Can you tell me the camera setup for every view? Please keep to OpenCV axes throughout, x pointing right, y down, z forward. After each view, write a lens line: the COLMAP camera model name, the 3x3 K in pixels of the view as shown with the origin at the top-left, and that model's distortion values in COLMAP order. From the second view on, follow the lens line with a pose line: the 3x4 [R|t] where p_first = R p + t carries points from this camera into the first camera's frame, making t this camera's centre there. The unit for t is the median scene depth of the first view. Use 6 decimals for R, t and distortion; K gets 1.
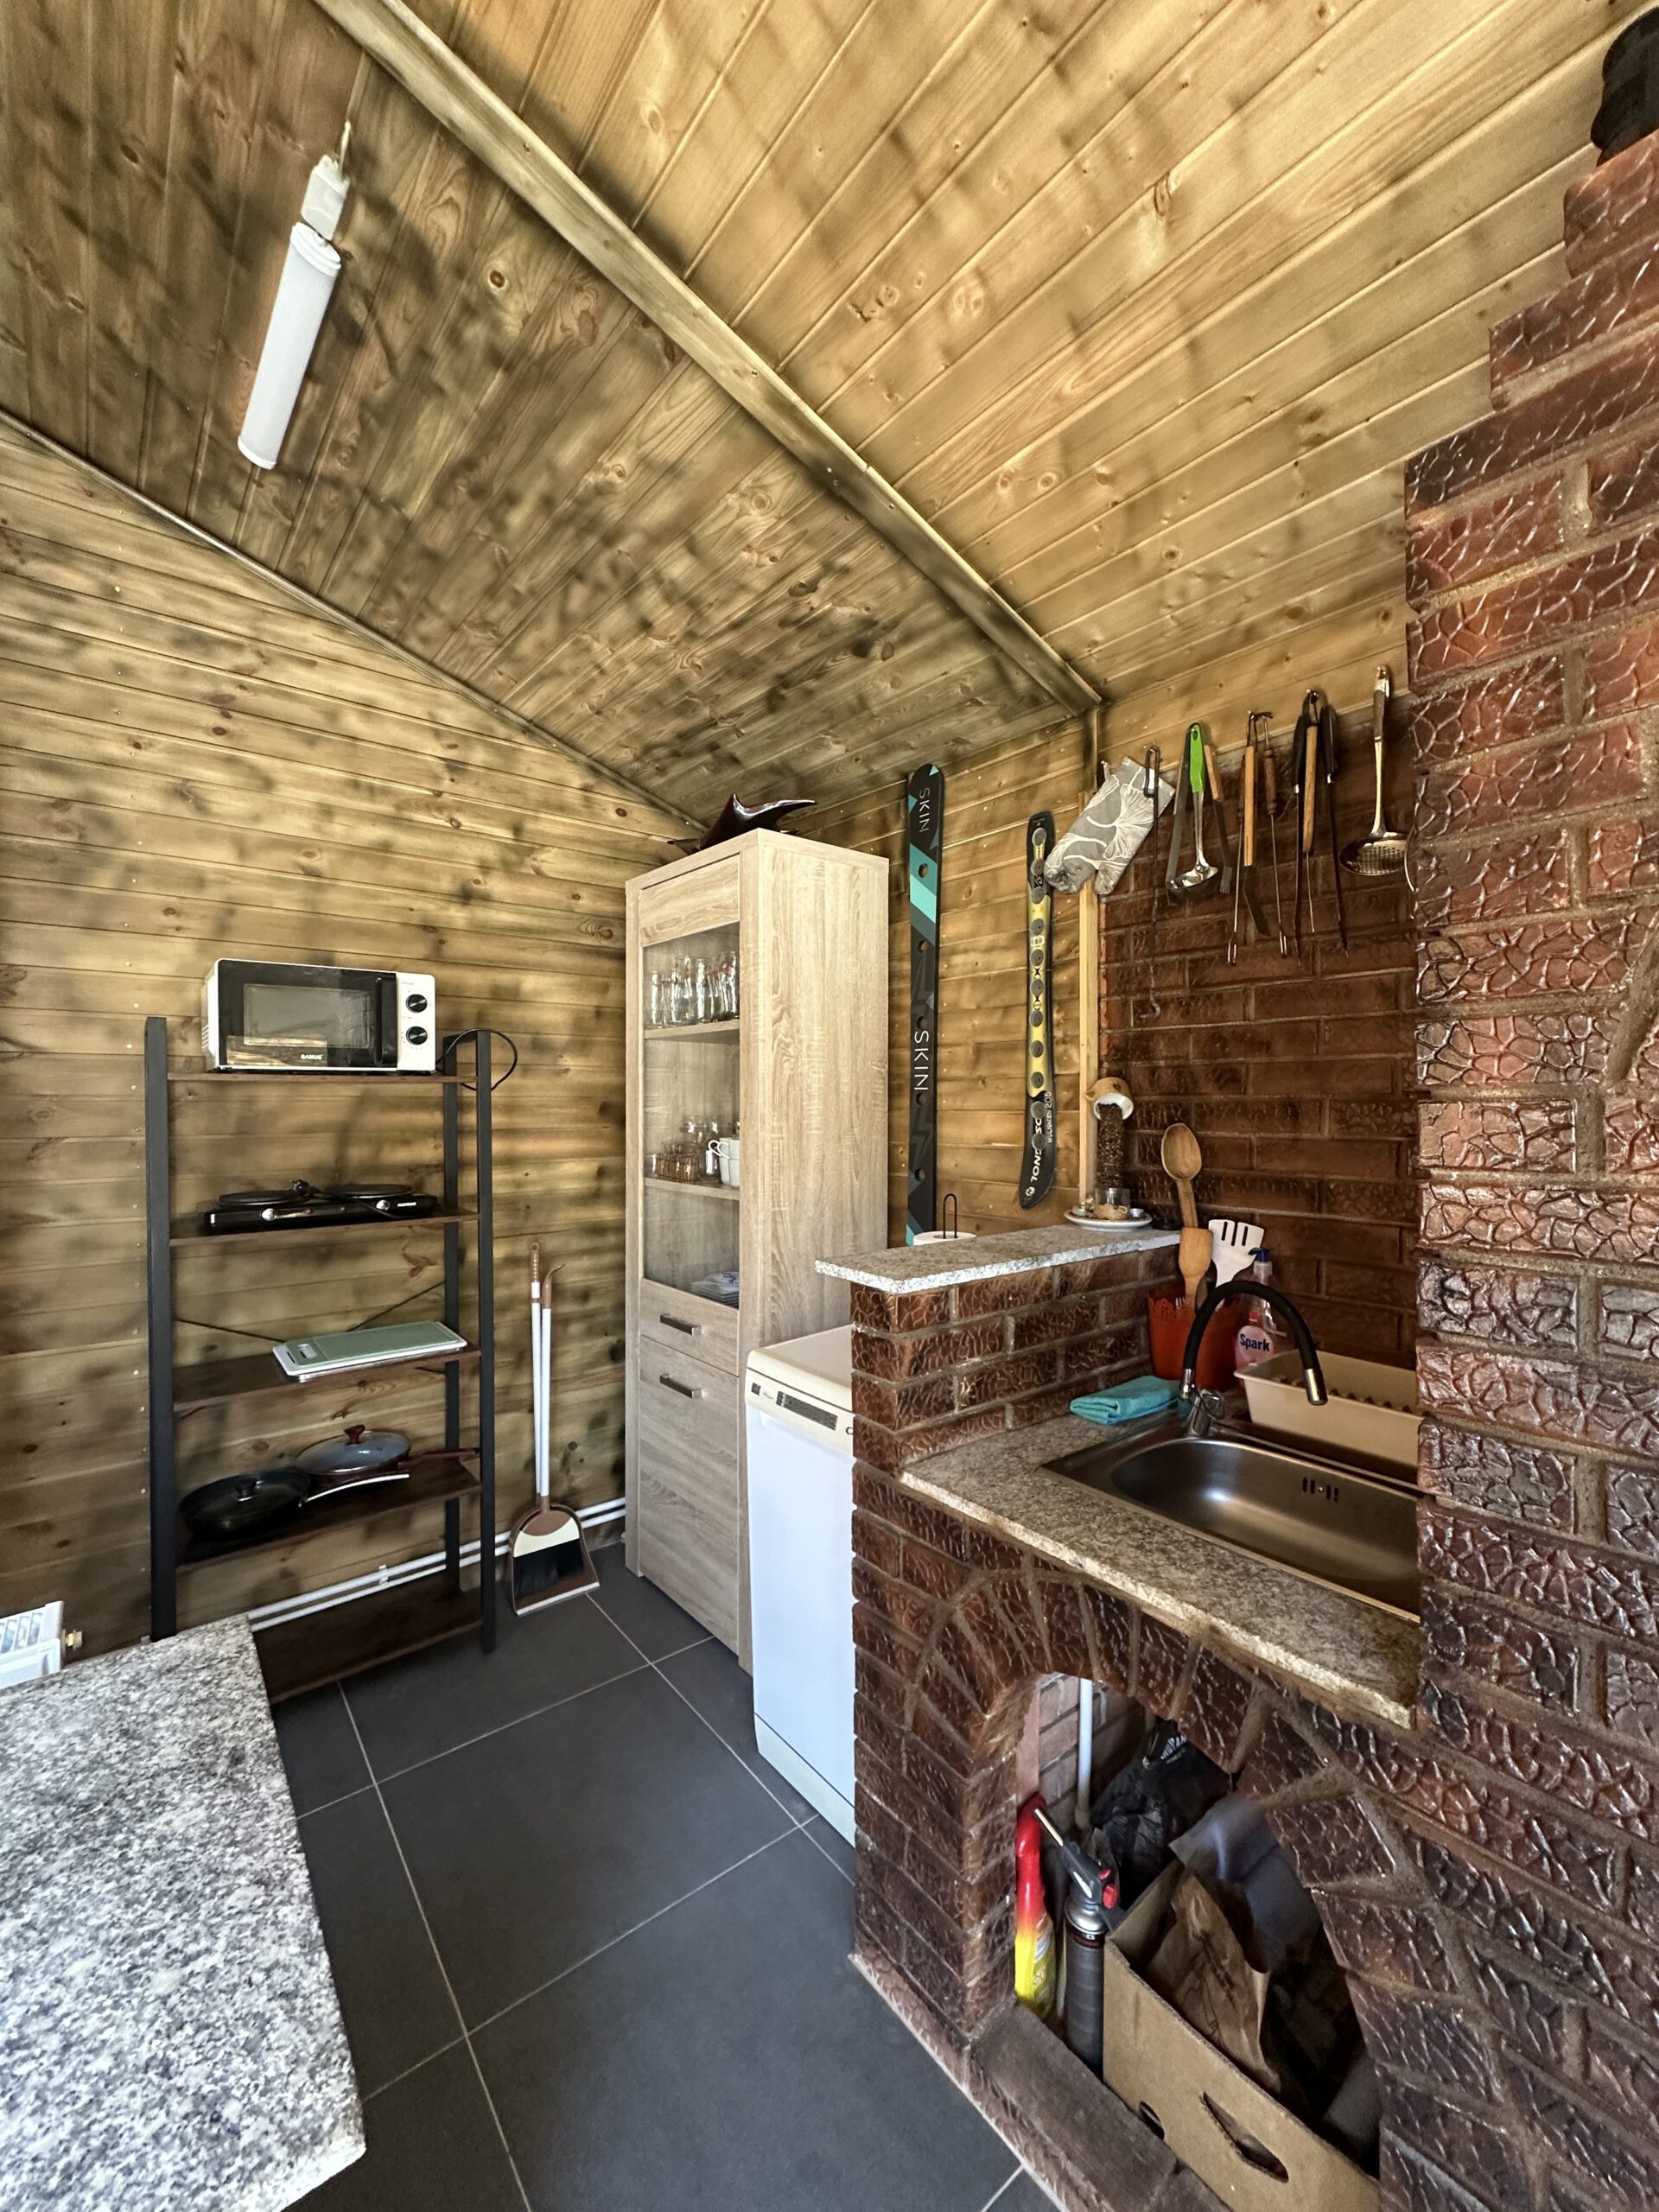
lens RADIAL K [[881.8, 0, 824.3], [0, 881.8, 1106.4], [0, 0, 1]] dist [-0.002138, 0.000586]
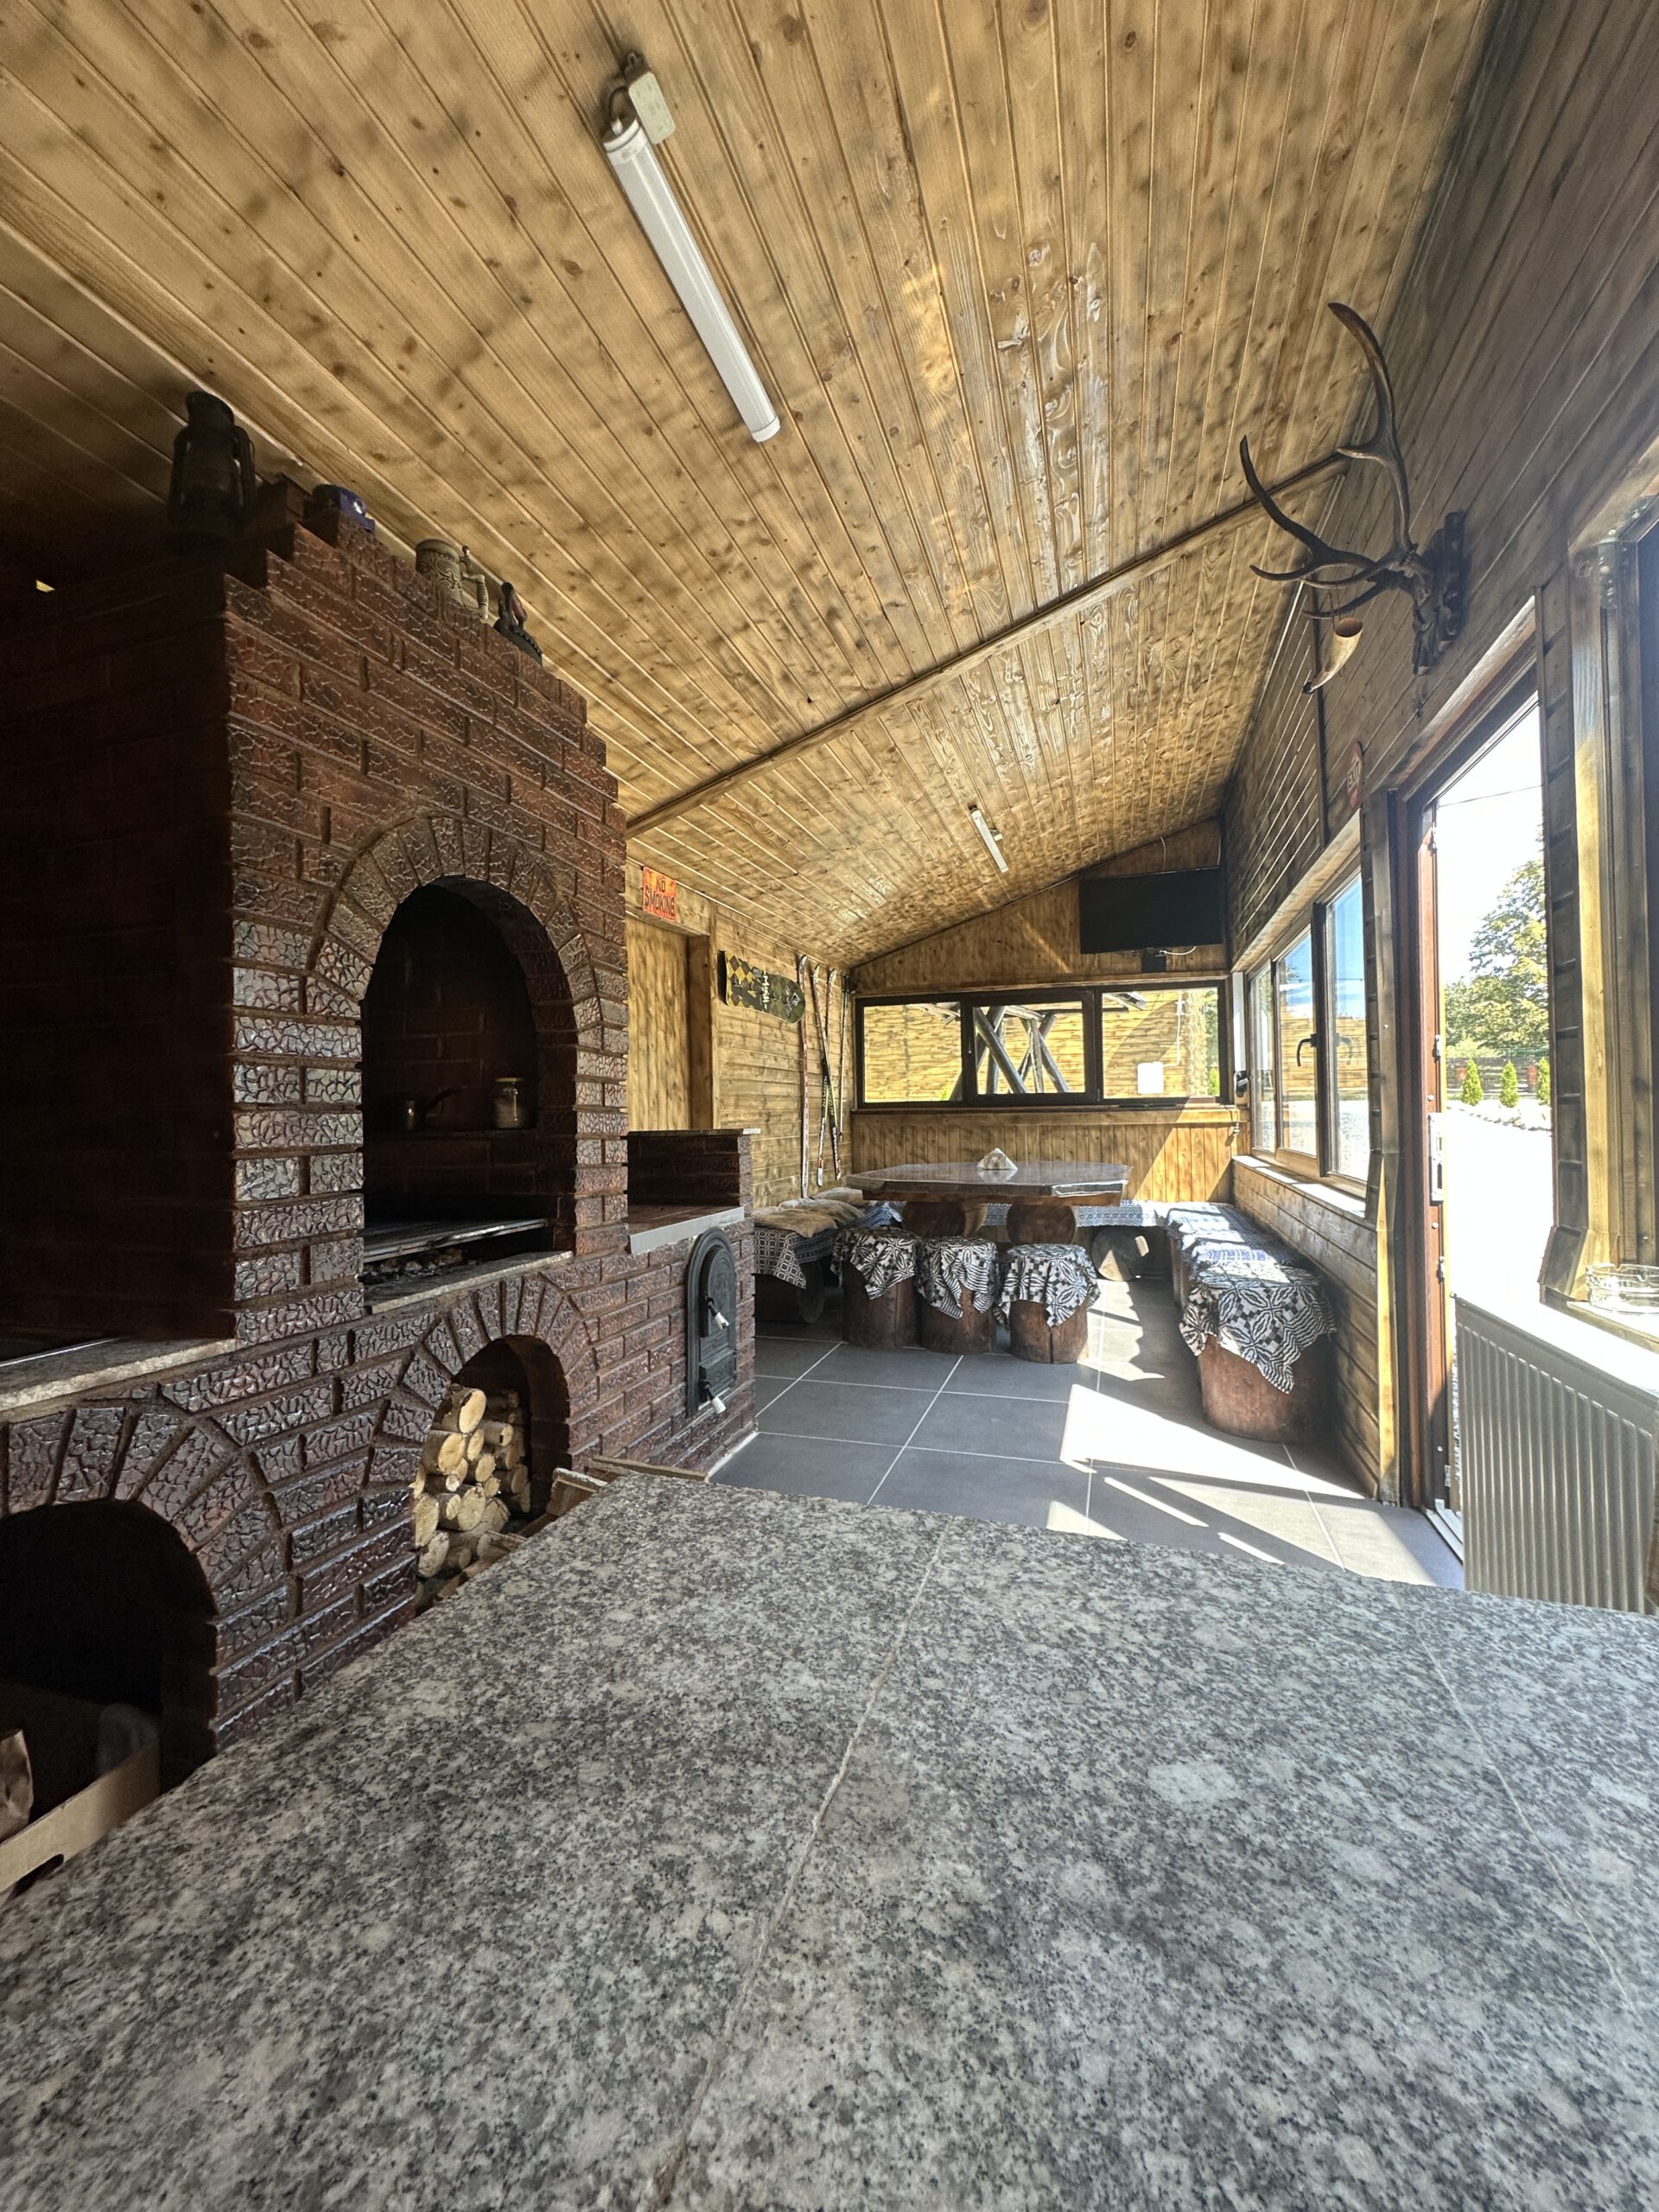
lens RADIAL K [[881.8, 0, 828.2], [0, 881.8, 1105.9], [0, 0, 1]] dist [-0.002138, 0.000586]
pose [[-0.544480, 0.021812, 0.838490, -0.545730], [0.018918, 0.999727, -0.013722, 0.125088], [-0.838561, 0.008391, -0.544744, 0.402621]]
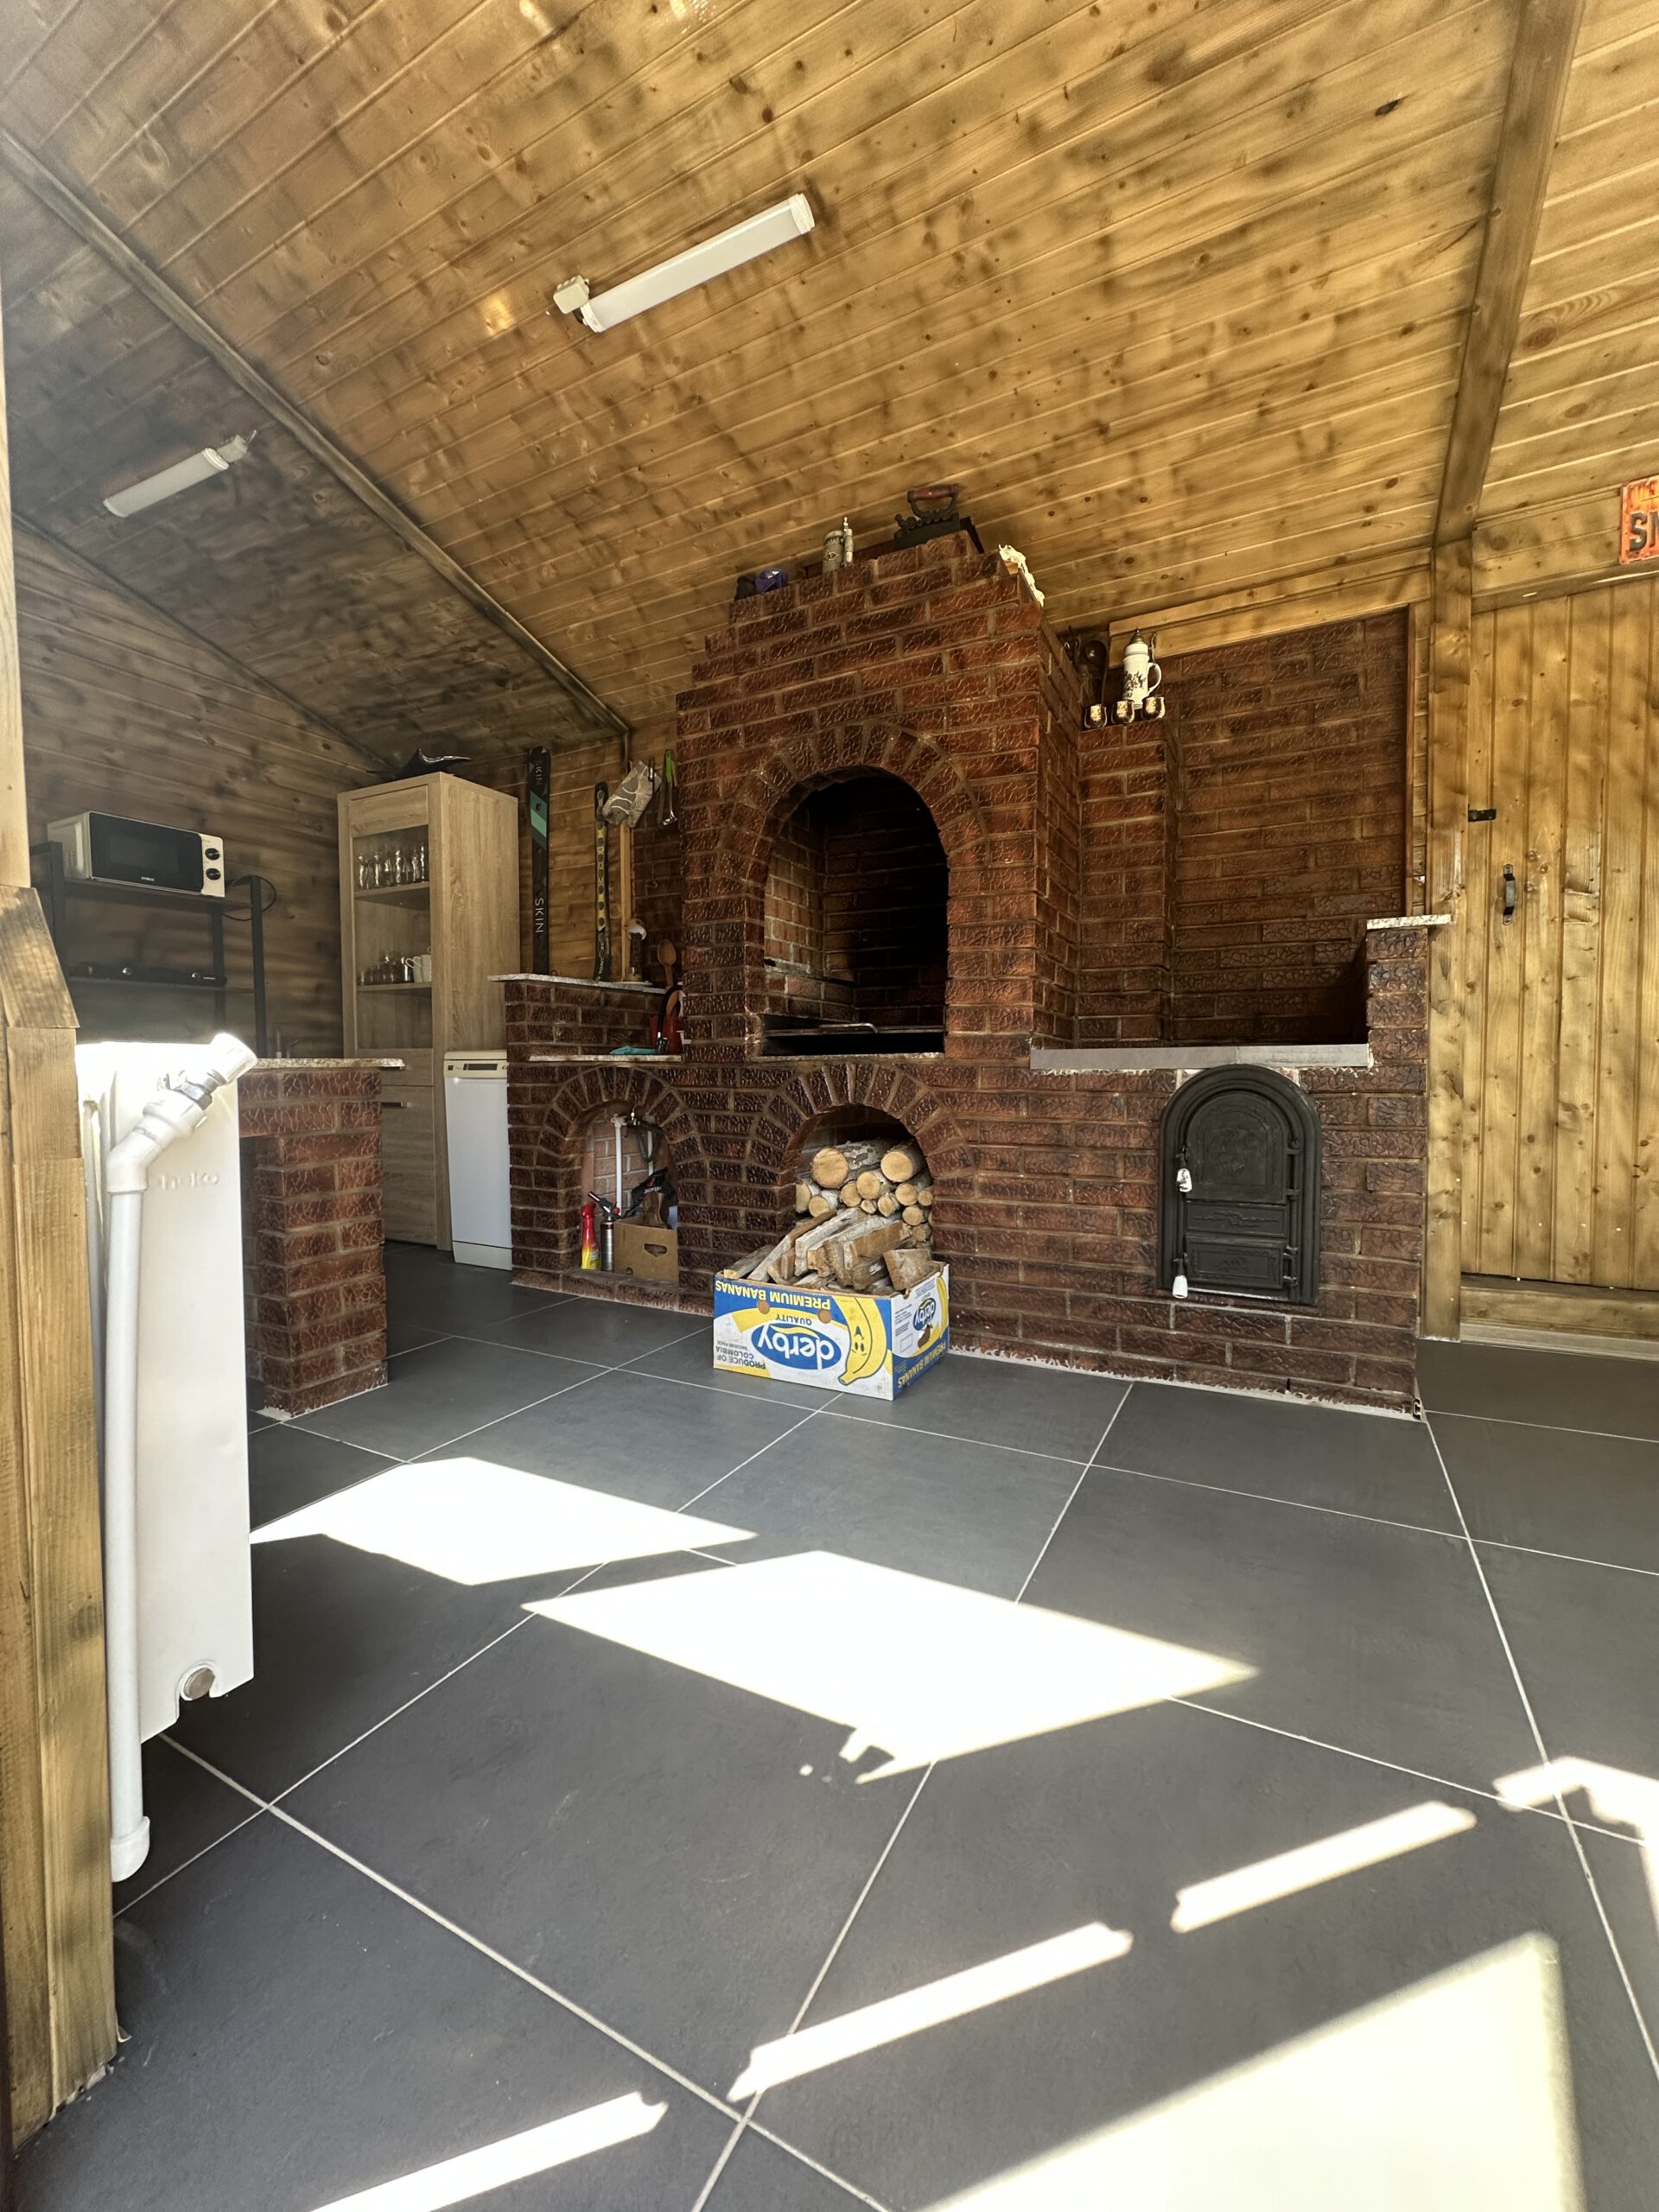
lens RADIAL K [[881.8, 0, 826.2], [0, 881.8, 1102.4], [0, 0, 1]] dist [-0.002138, 0.000586]
pose [[0.917726, -0.020252, 0.396697, -0.084609], [0.006095, 0.999300, 0.036916, 0.309005], [-0.397166, -0.031462, 0.917207, -1.022825]]
